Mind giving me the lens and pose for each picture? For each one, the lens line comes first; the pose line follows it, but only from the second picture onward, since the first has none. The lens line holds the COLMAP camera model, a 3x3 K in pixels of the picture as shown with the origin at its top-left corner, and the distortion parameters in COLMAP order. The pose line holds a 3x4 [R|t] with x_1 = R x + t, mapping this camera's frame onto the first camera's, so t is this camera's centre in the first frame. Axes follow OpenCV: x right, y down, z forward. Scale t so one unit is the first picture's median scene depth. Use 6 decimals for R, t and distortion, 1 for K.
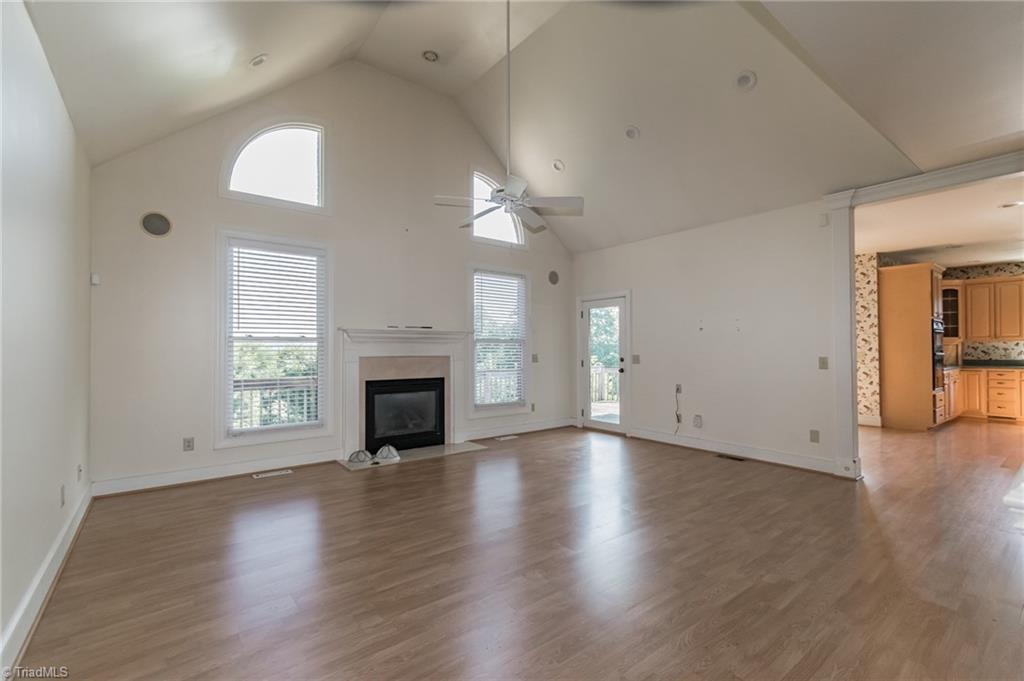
lens RADIAL K [[459.9, 0, 513.2], [0, 459.9, 340.2], [0, 0, 1]] dist [0.004267, -0.000519]
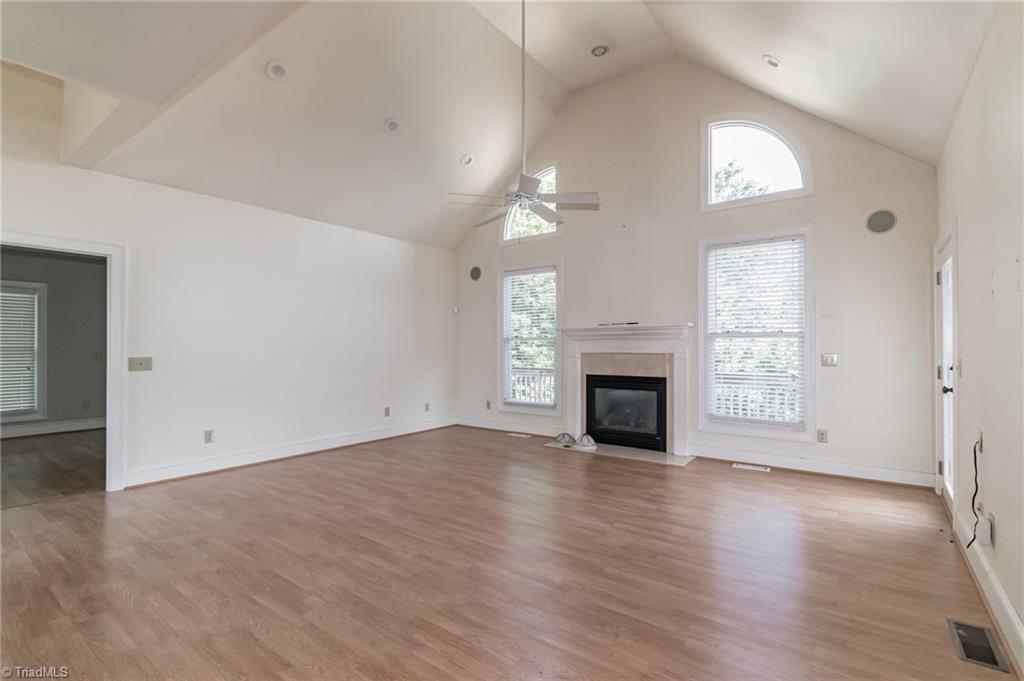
lens RADIAL K [[459.9, 0, 511.9], [0, 459.9, 345.4], [0, 0, 1]] dist [0.004267, -0.000519]
pose [[0.256480, -0.000491, -0.966549, 0.705461], [0.023364, 0.999711, 0.005692, 0.006932], [0.966267, -0.024043, 0.256417, 0.530170]]
